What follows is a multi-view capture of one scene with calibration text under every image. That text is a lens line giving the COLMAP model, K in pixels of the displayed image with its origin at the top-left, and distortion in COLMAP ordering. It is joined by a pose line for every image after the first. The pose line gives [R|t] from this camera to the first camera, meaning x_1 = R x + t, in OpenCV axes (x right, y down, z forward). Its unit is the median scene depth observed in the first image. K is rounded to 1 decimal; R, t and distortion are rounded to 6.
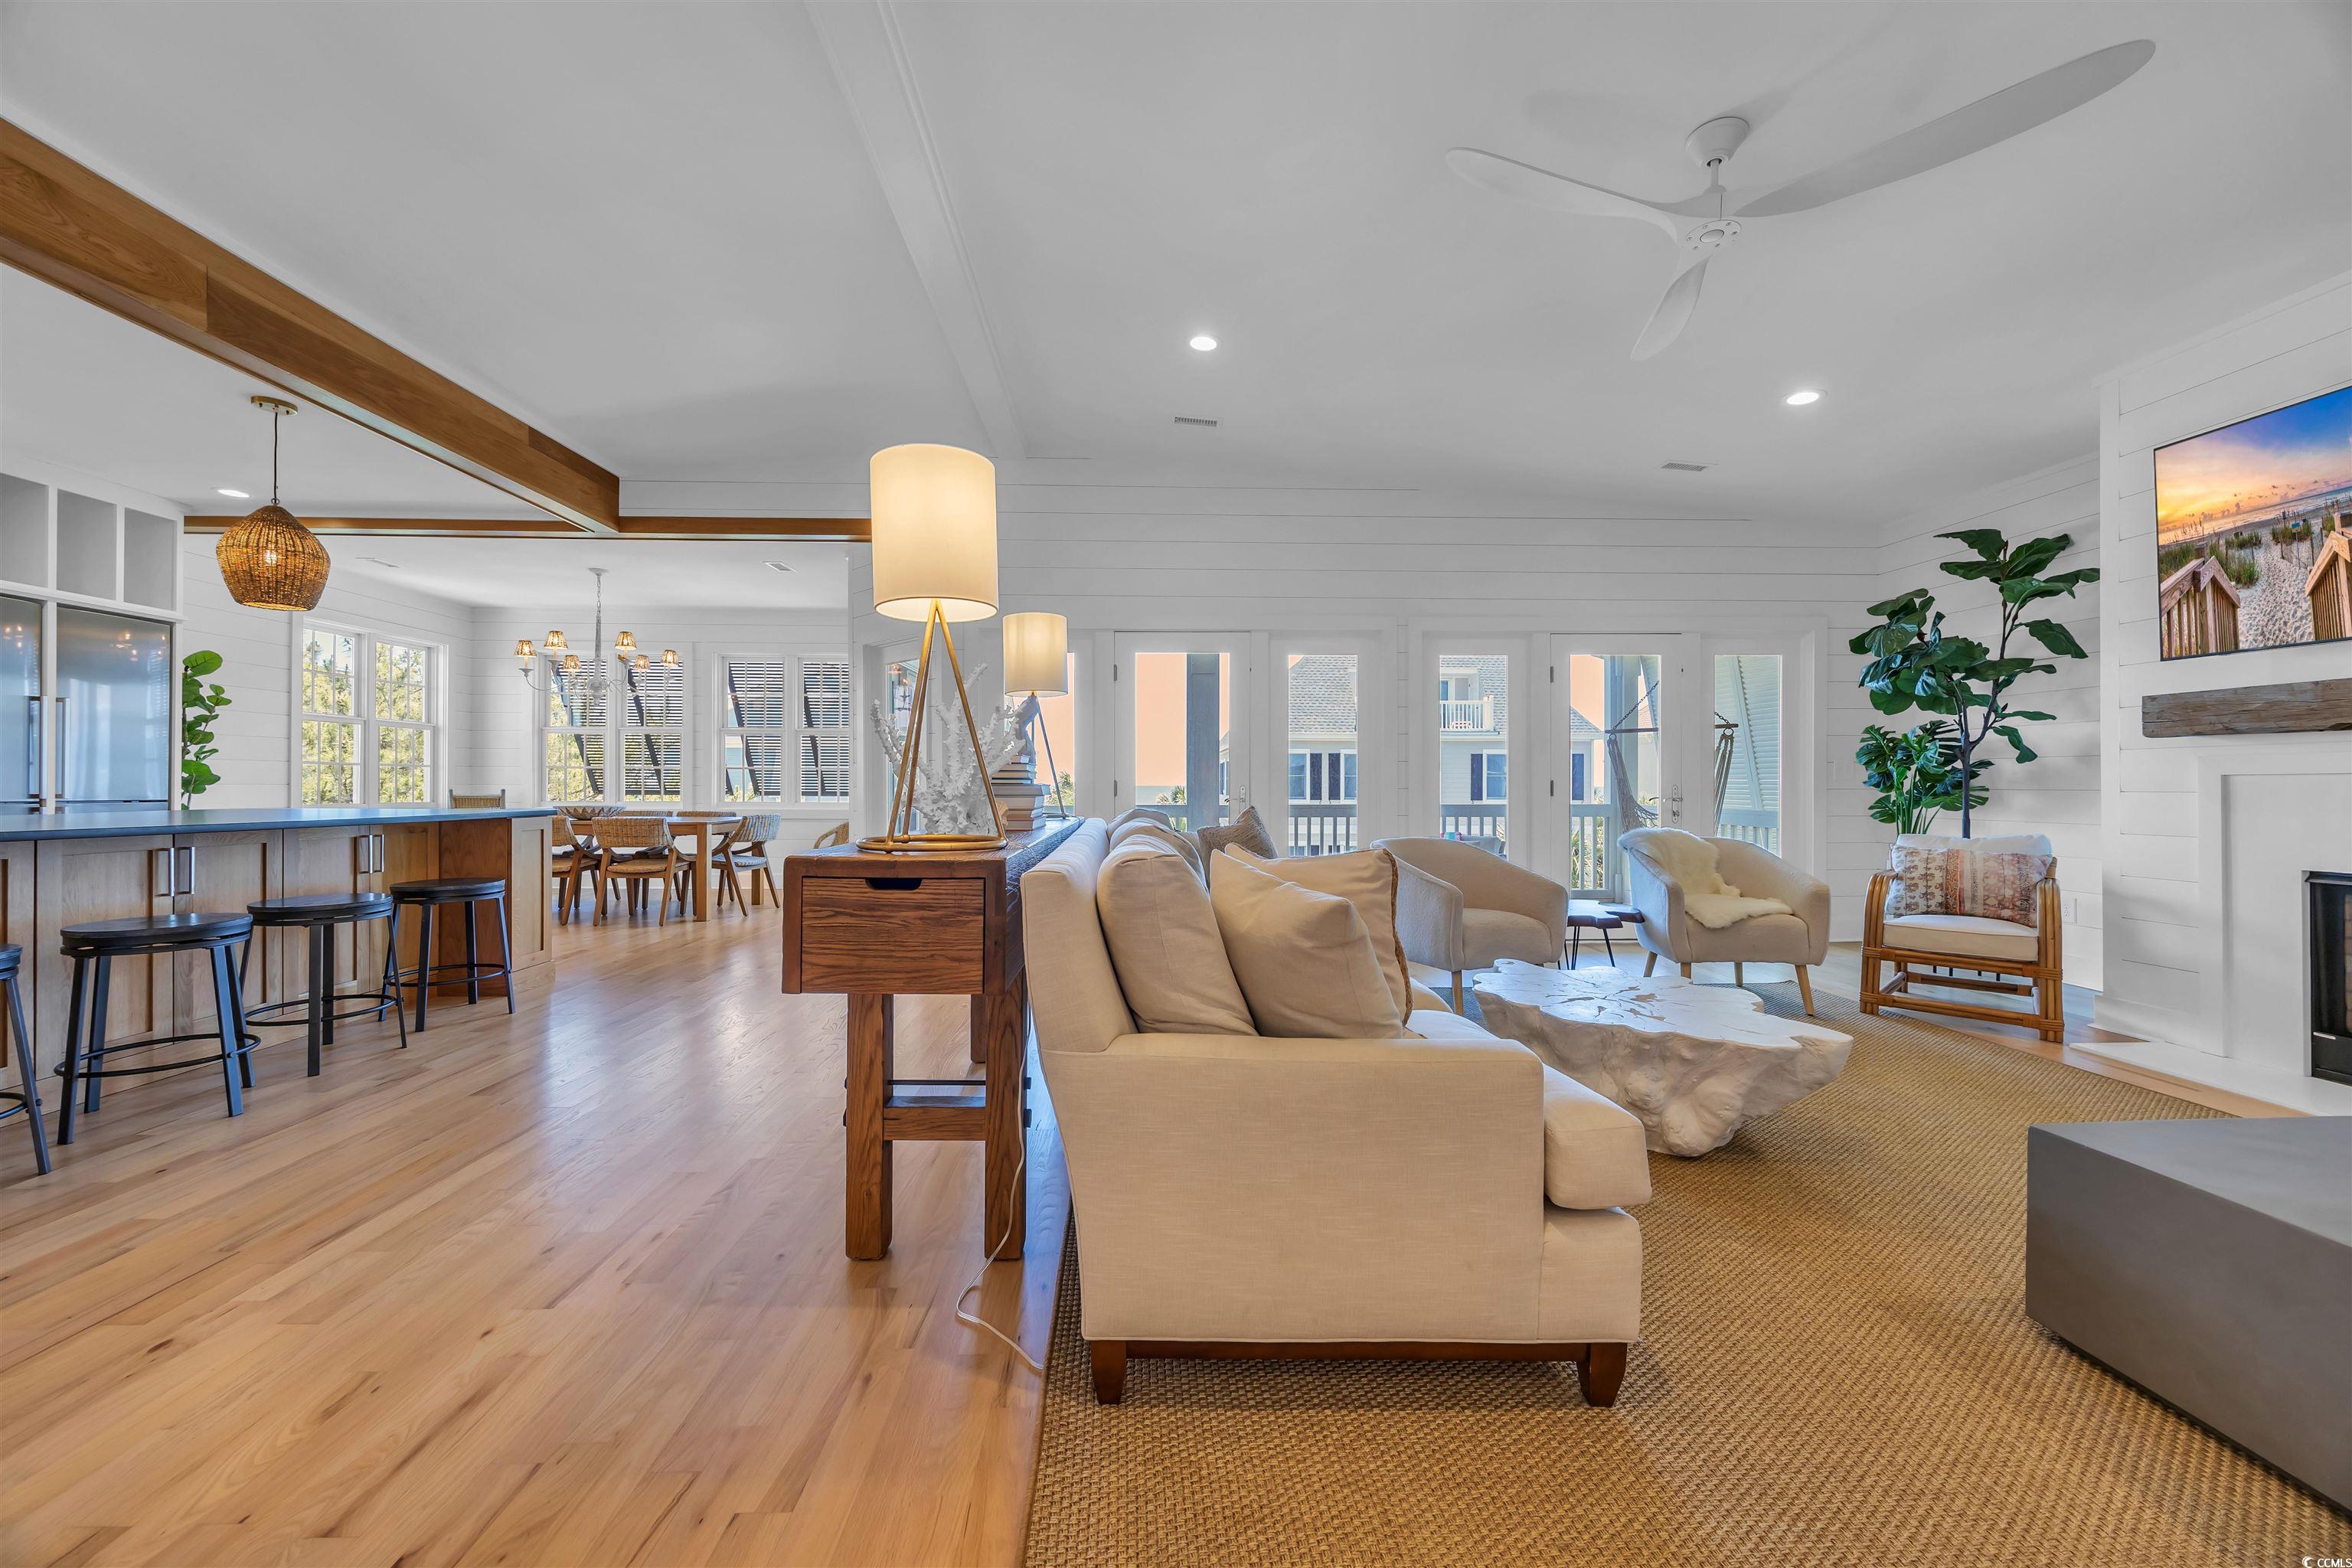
lens RADIAL K [[905.3, 0, 1175.3], [0, 905.3, 776.6], [0, 0, 1]] dist [-0.001780, -0.000378]
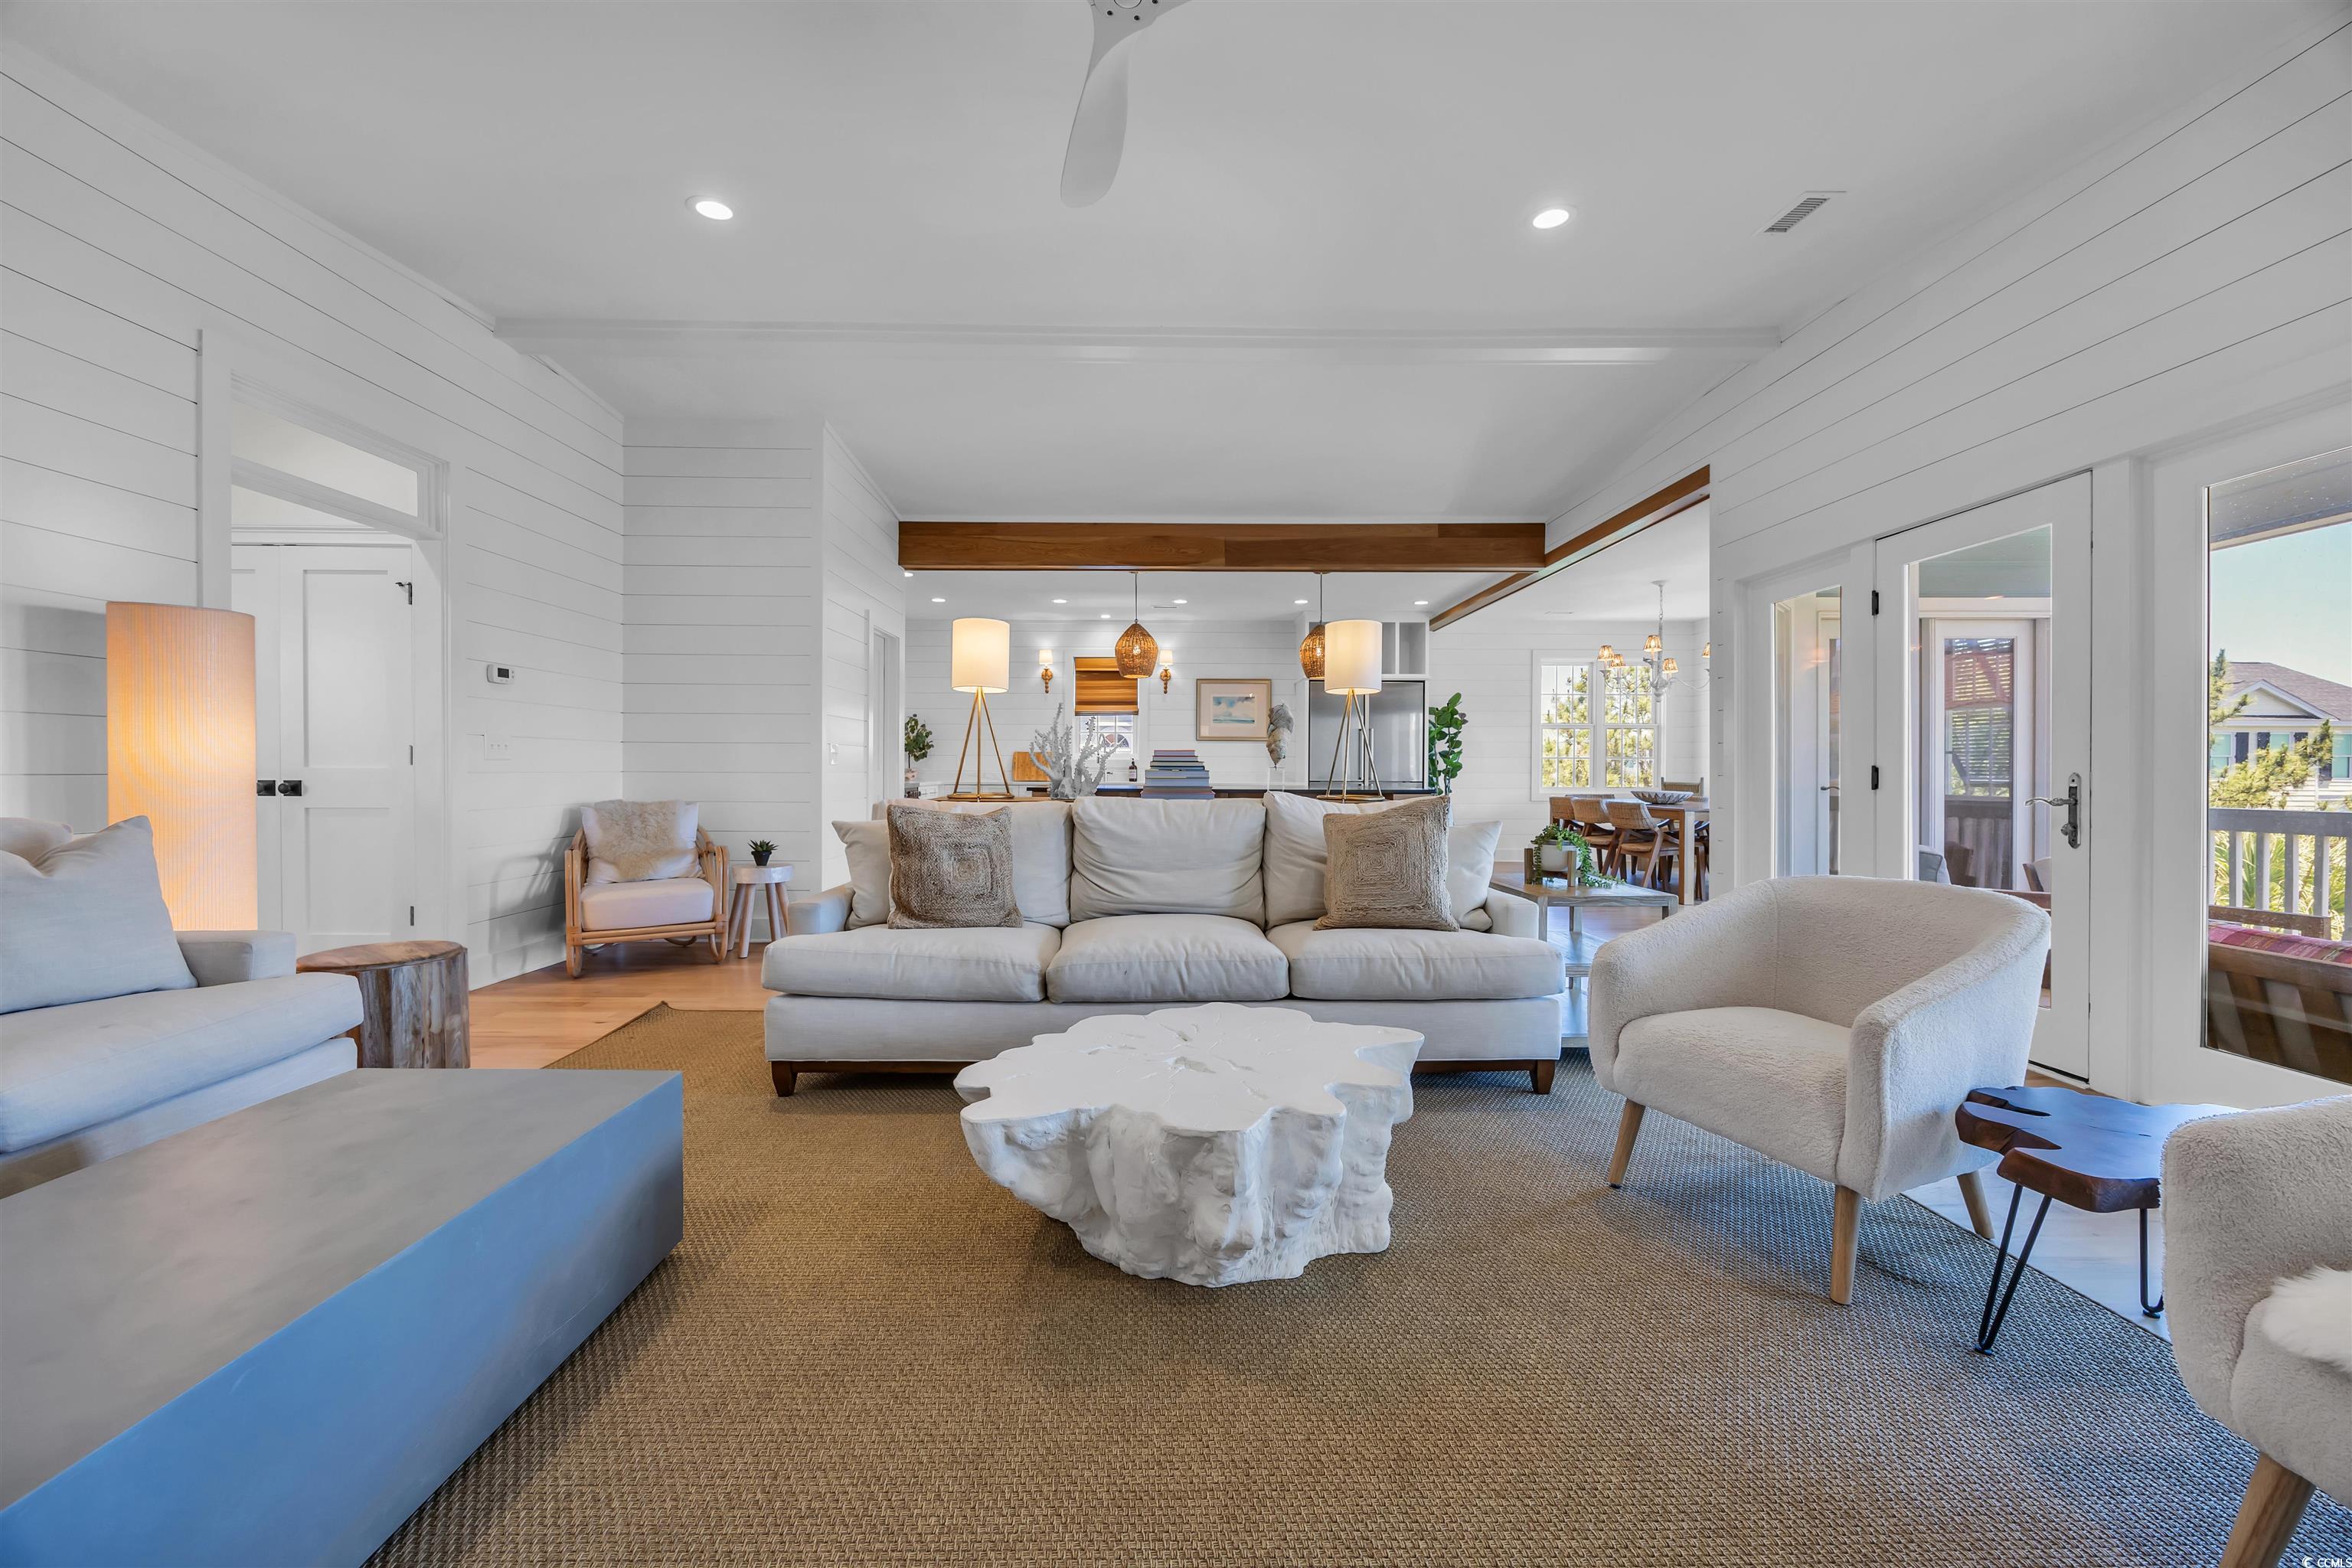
lens RADIAL K [[905.3, 0, 1168.6], [0, 905.3, 780.1], [0, 0, 1]] dist [-0.001780, -0.000378]
pose [[-0.029962, 0.008224, -0.999517, 0.650081], [0.008862, 0.999929, 0.007962, 0.006243], [0.999512, -0.008620, -0.030033, 0.525010]]
